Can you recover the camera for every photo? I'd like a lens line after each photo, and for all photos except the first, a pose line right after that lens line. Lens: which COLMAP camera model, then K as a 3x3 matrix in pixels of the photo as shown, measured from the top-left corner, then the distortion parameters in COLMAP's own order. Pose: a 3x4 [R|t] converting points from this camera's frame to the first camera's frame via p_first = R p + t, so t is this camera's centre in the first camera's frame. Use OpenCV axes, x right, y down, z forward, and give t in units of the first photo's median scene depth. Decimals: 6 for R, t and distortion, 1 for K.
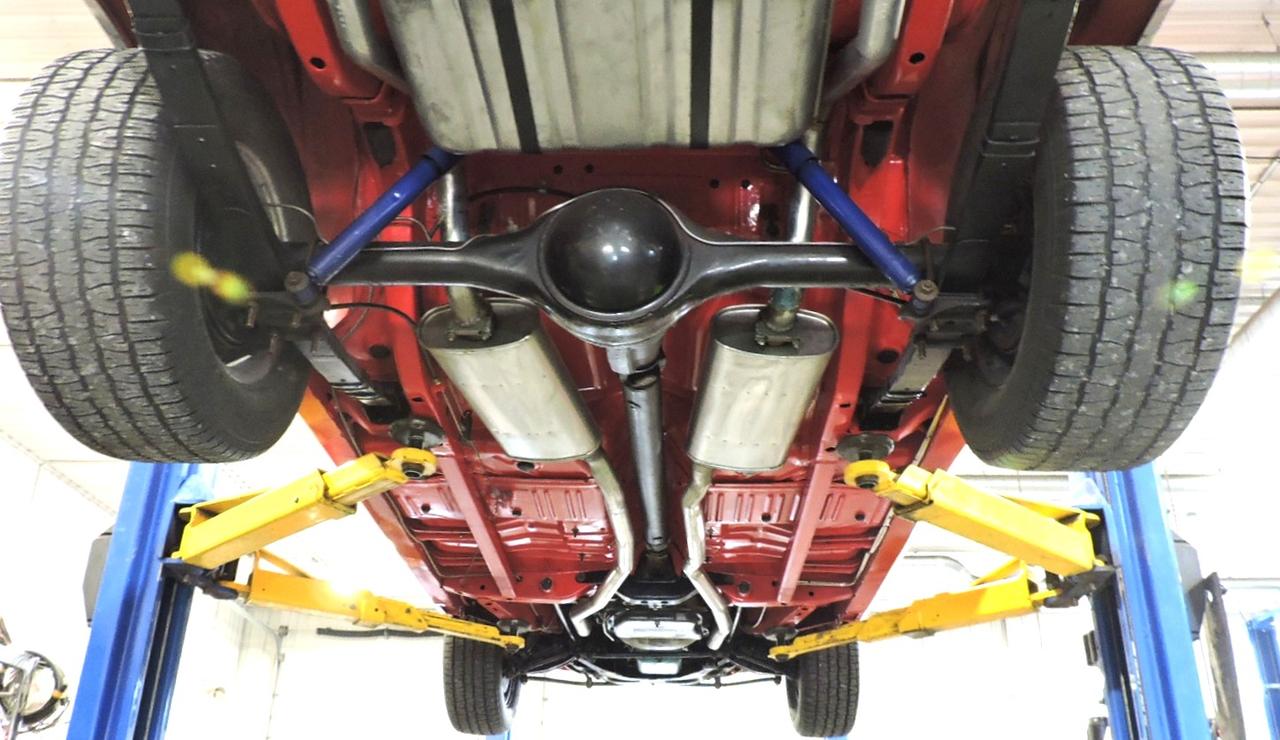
lens RADIAL K [[1073.7, 0, 640.0], [0, 1073.7, 370.0], [0, 0, 1]] dist [-0.032030, -0.002853]
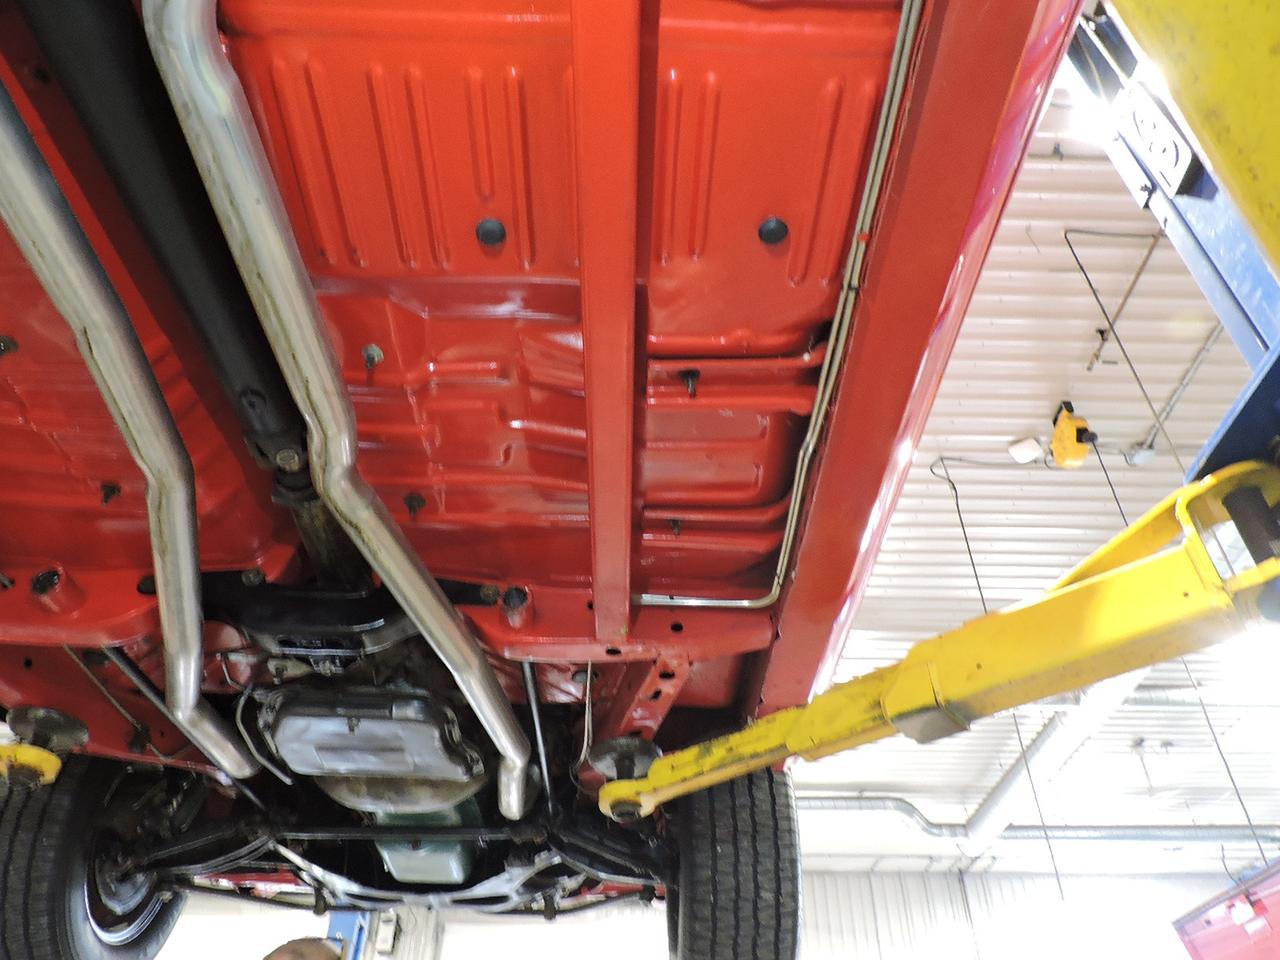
lens RADIAL K [[904.0, 0, 641.6], [0, 904.0, 413.4], [0, 0, 1]] dist [-0.013275, -0.001789]
pose [[0.999234, 0.023233, 0.031497, 0.123725], [-0.013897, 0.962926, -0.269406, 0.210212], [-0.036588, 0.268762, 0.962512, 0.587139]]
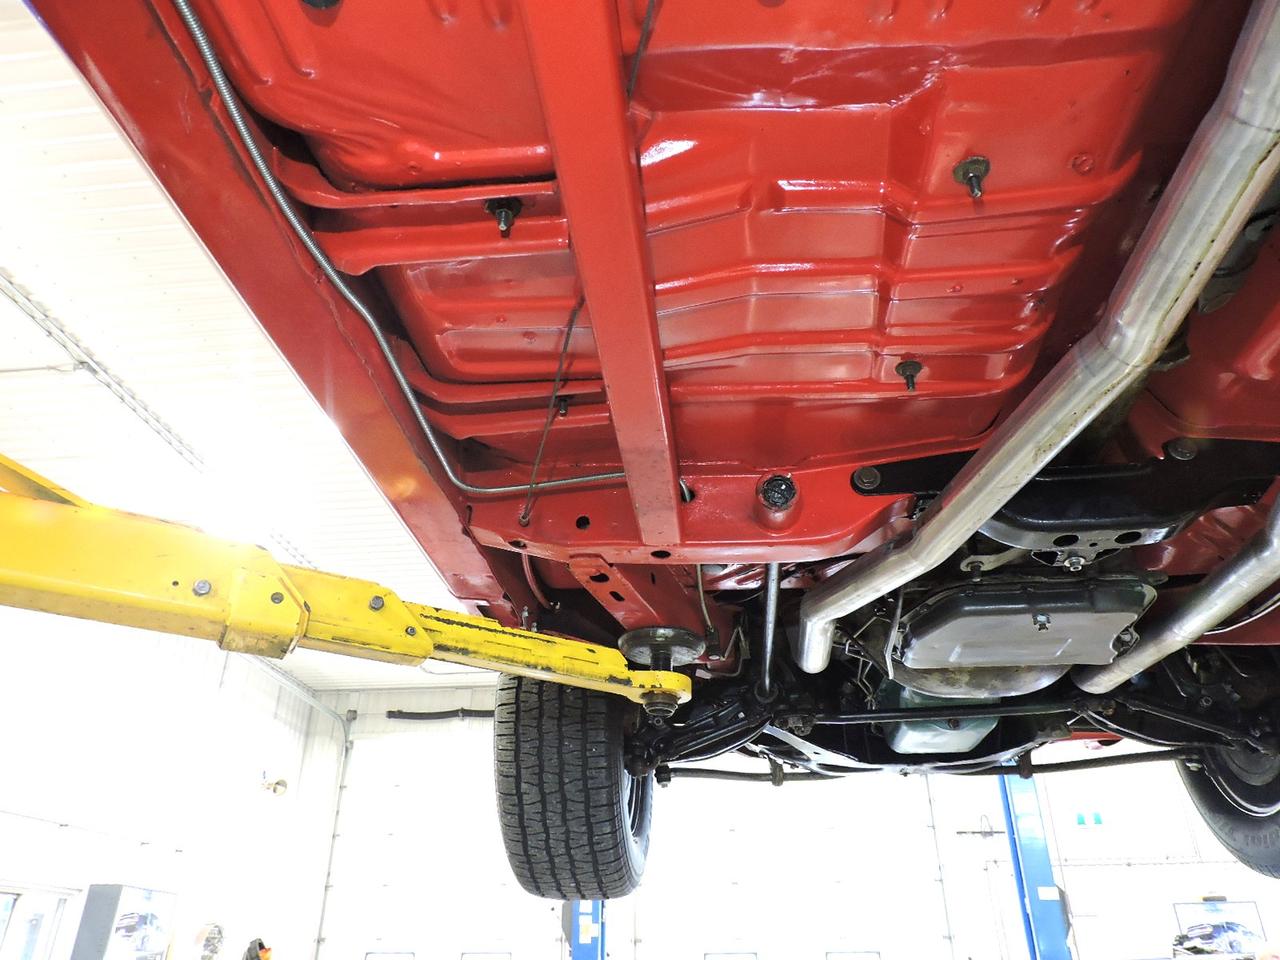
lens RADIAL K [[904.0, 0, 641.6], [0, 904.0, 413.4], [0, 0, 1]] dist [-0.013275, -0.001789]
pose [[0.997732, -0.051368, -0.043501, -0.106445], [0.047797, 0.995689, -0.079495, 0.180325], [0.047397, 0.077236, 0.995886, 0.664085]]
